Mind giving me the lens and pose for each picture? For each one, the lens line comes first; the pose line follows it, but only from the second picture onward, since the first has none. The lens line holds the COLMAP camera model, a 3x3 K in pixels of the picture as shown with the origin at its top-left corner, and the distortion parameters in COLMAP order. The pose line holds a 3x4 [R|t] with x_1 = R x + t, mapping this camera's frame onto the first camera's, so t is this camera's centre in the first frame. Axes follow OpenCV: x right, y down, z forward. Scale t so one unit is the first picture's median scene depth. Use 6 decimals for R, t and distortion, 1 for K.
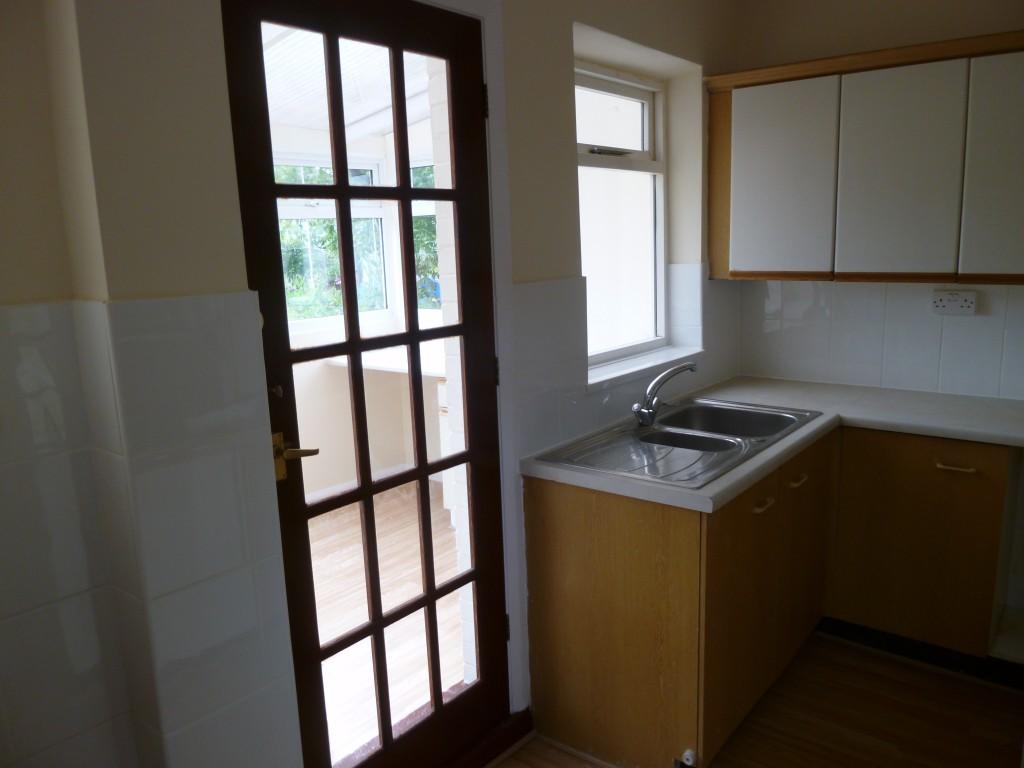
lens RADIAL K [[781.5, 0, 511.7], [0, 781.5, 383.0], [0, 0, 1]] dist [-0.010289, -0.007835]
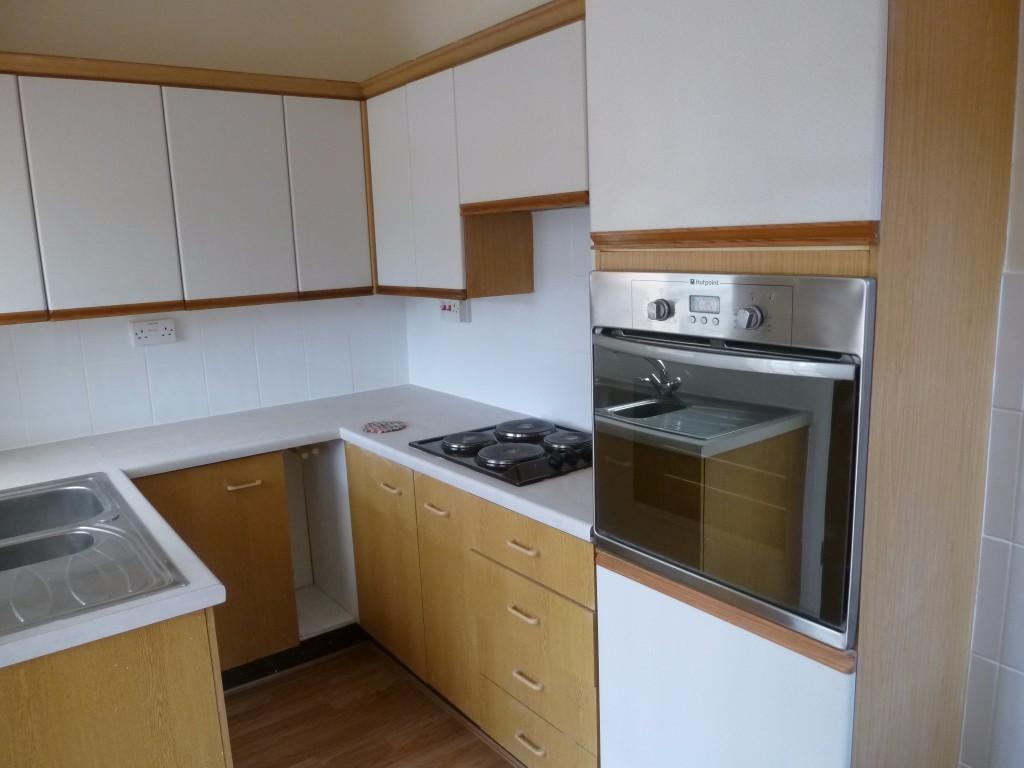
lens RADIAL K [[781.5, 0, 510.6], [0, 781.5, 385.5], [0, 0, 1]] dist [-0.010289, -0.007835]
pose [[0.269127, -0.163081, 0.949197, -0.279373], [0.207539, 0.972225, 0.108193, -0.055068], [-0.940478, 0.167878, 0.295497, 0.320484]]
